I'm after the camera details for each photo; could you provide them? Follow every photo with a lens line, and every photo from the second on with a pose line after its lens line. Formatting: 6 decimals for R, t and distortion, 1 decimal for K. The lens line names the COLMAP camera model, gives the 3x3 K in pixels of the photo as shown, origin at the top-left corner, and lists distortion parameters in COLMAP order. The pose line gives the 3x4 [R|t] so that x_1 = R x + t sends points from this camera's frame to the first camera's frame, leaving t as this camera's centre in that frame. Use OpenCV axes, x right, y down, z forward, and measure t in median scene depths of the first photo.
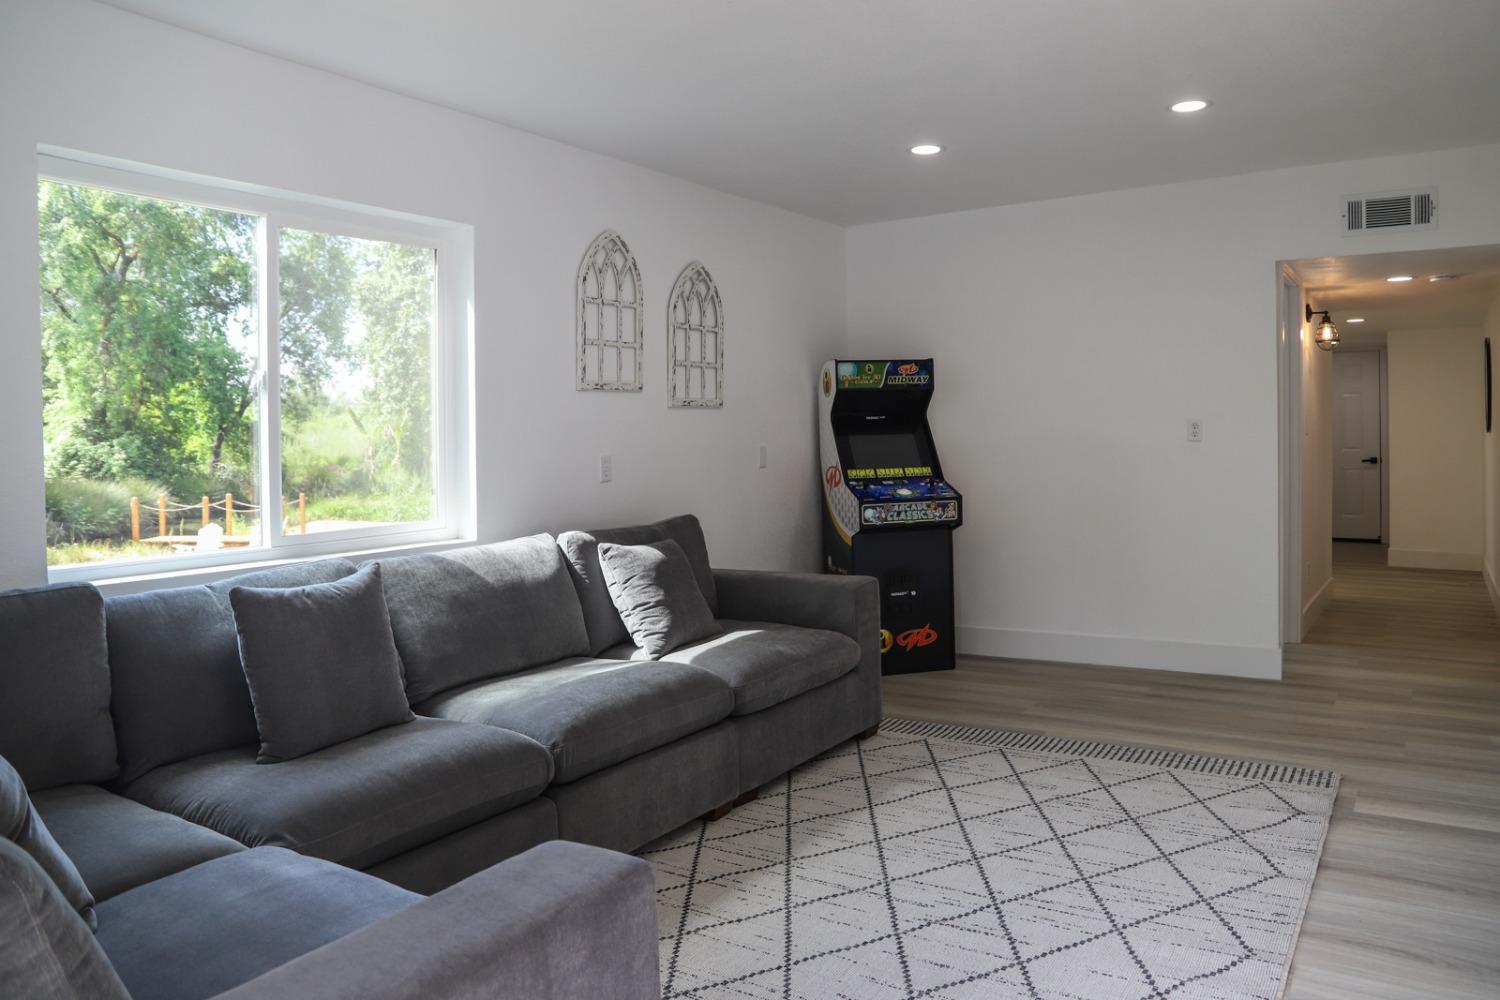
lens RADIAL K [[1052.3, 0, 756.3], [0, 1052.3, 491.0], [0, 0, 1]] dist [-0.129515, 0.078725]
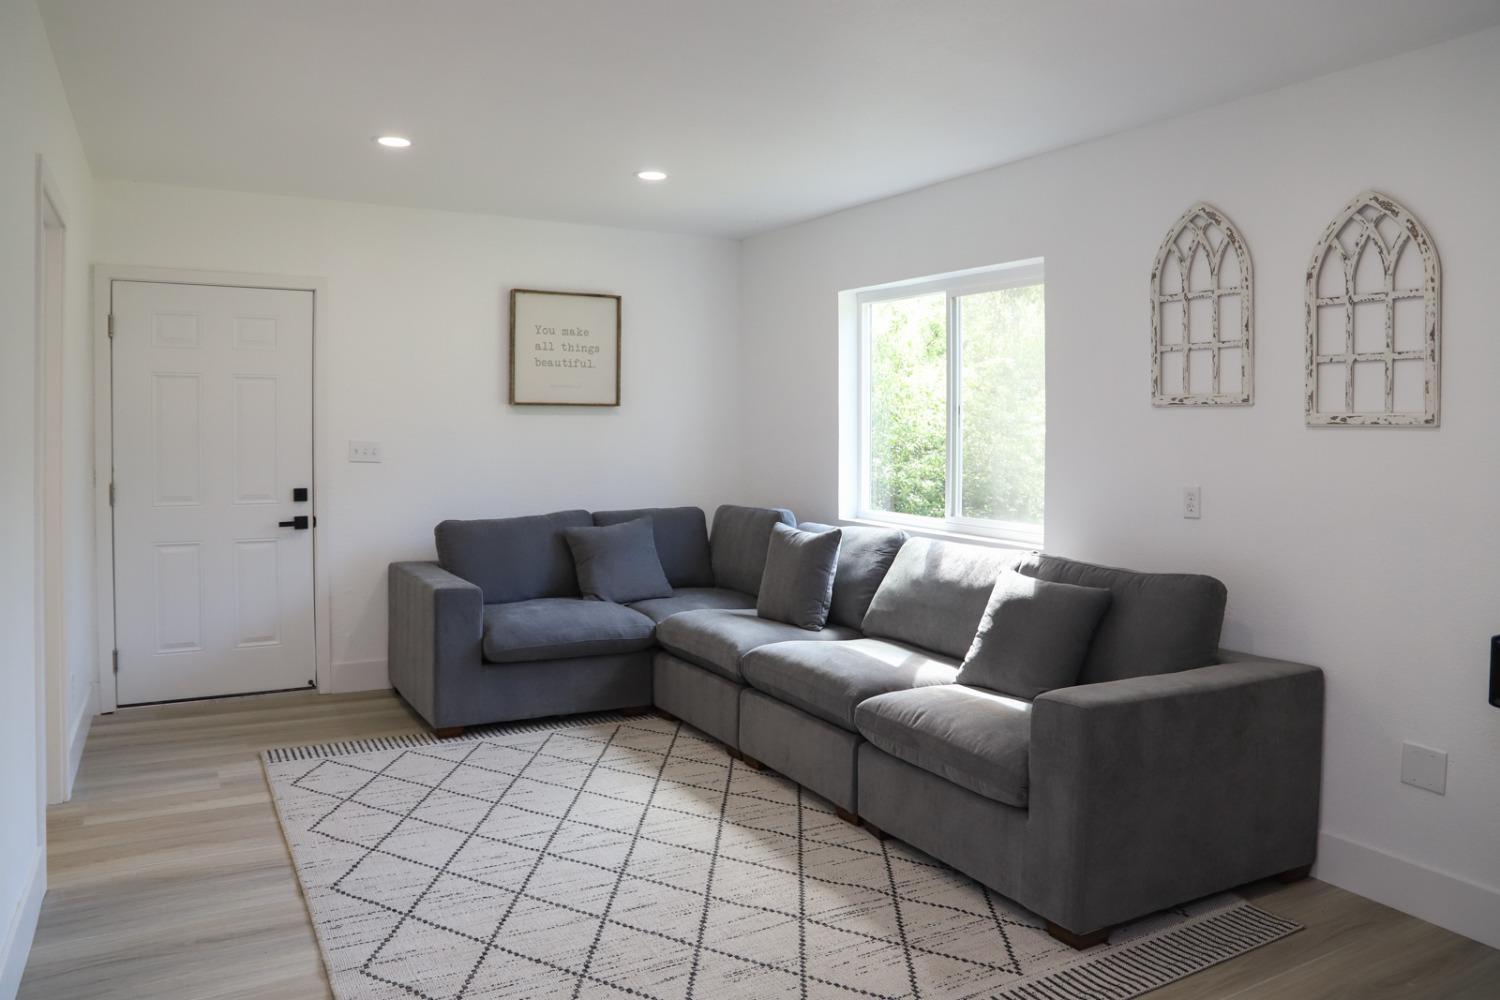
lens RADIAL K [[1052.3, 0, 756.3], [0, 1052.3, 491.0], [0, 0, 1]] dist [-0.129515, 0.078725]
pose [[-0.447964, 0.065503, -0.891649, 0.927786], [-0.056139, 0.993284, 0.101174, -0.118434], [0.892287, 0.095378, -0.441278, 1.363222]]
